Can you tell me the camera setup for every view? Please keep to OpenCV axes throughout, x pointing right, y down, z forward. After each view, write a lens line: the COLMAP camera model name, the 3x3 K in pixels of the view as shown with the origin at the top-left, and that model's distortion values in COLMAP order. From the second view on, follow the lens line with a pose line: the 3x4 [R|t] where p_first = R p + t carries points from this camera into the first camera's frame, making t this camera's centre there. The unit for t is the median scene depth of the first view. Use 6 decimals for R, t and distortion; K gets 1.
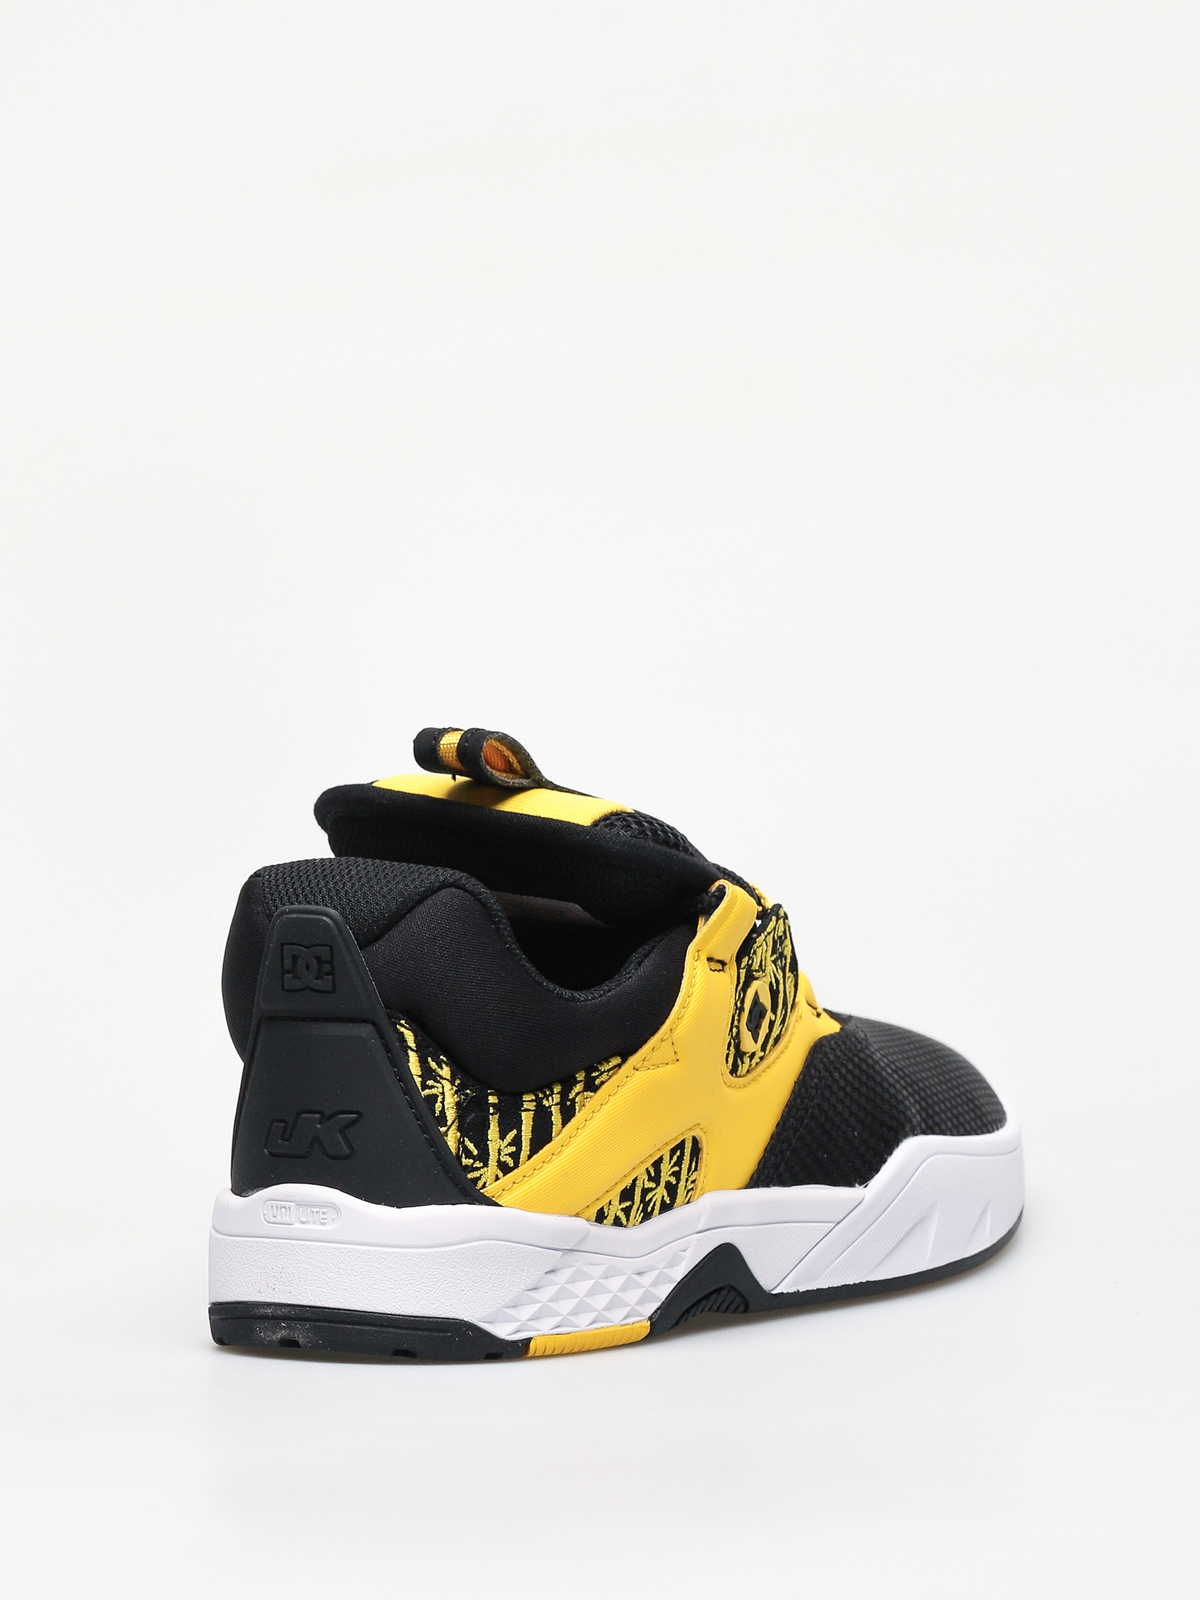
lens RADIAL K [[6604.0, 0, 600.0], [0, 6604.0, 800.0], [0, 0, 1]] dist [-0.211699, -4.341263]
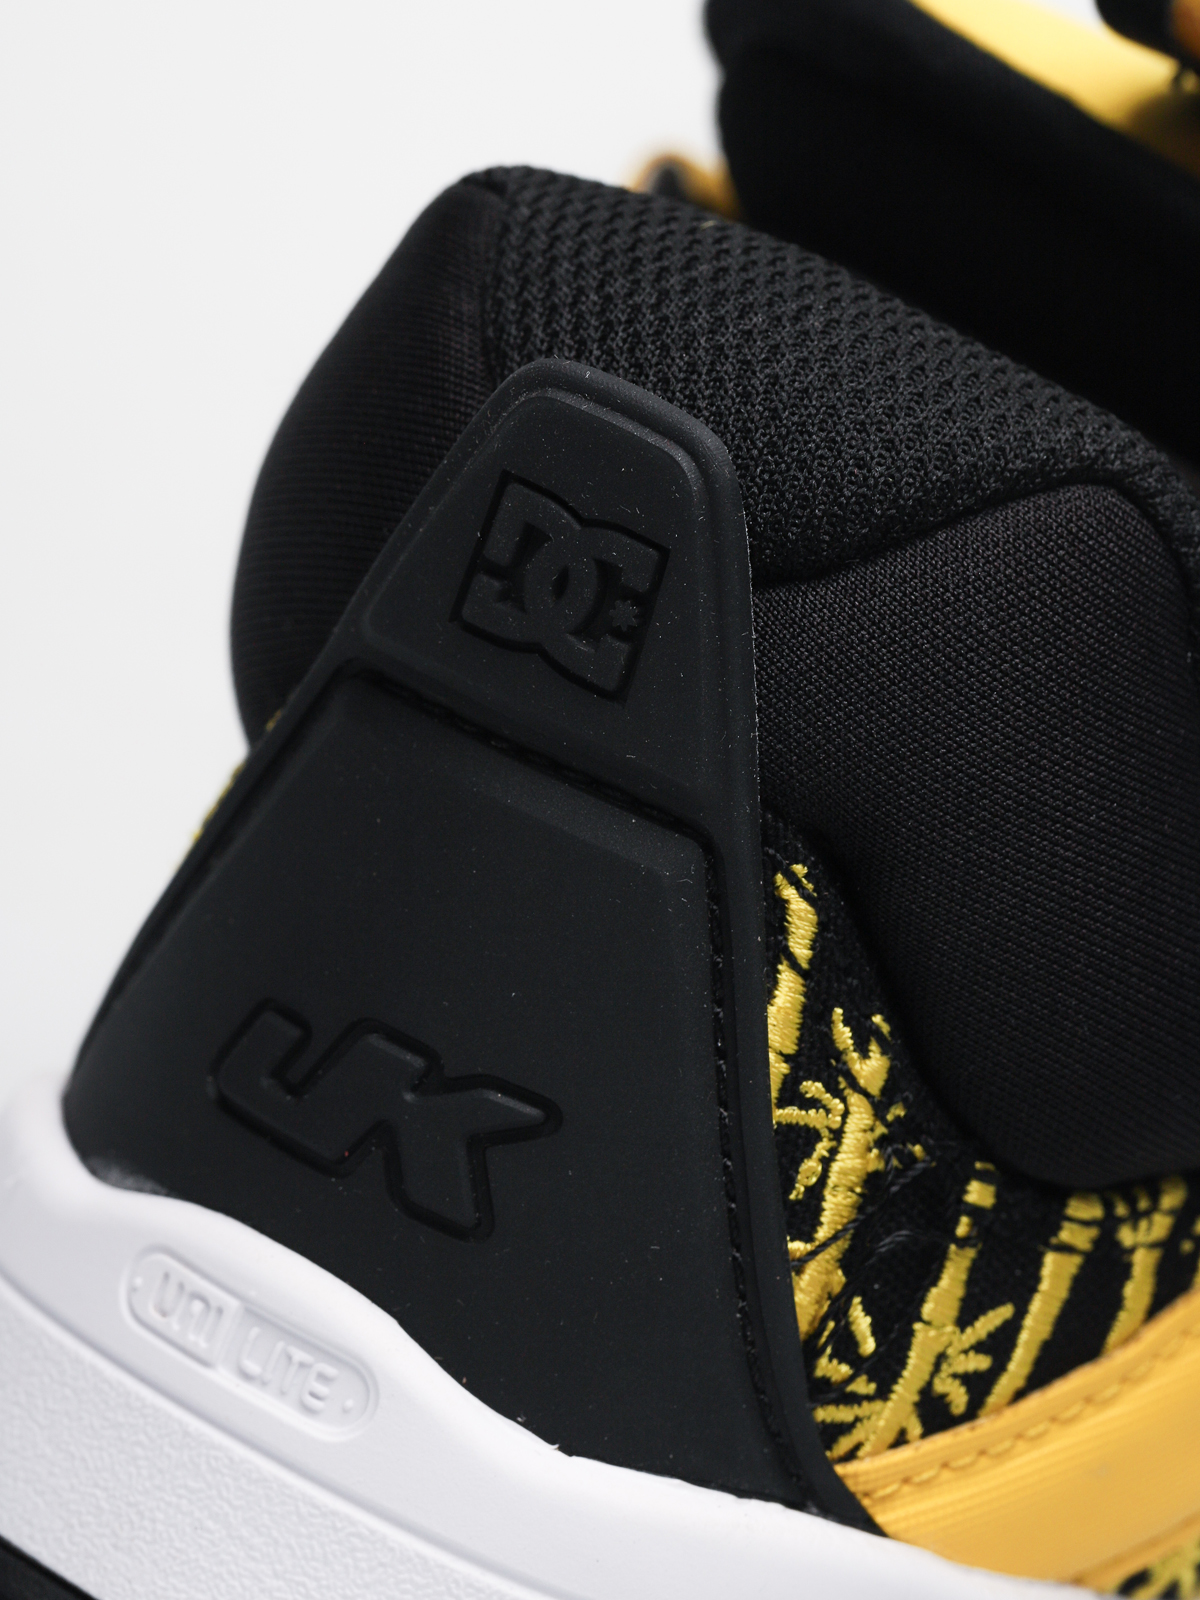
lens RADIAL K [[6604.0, 0, 600.0], [0, 6604.0, 800.0], [0, 0, 1]] dist [-0.211699, -4.341263]
pose [[0.935874, 0.347308, 0.059305, -0.056425], [-0.352326, 0.921300, 0.164539, -0.014377], [0.002508, -0.174882, 0.984586, 0.707803]]
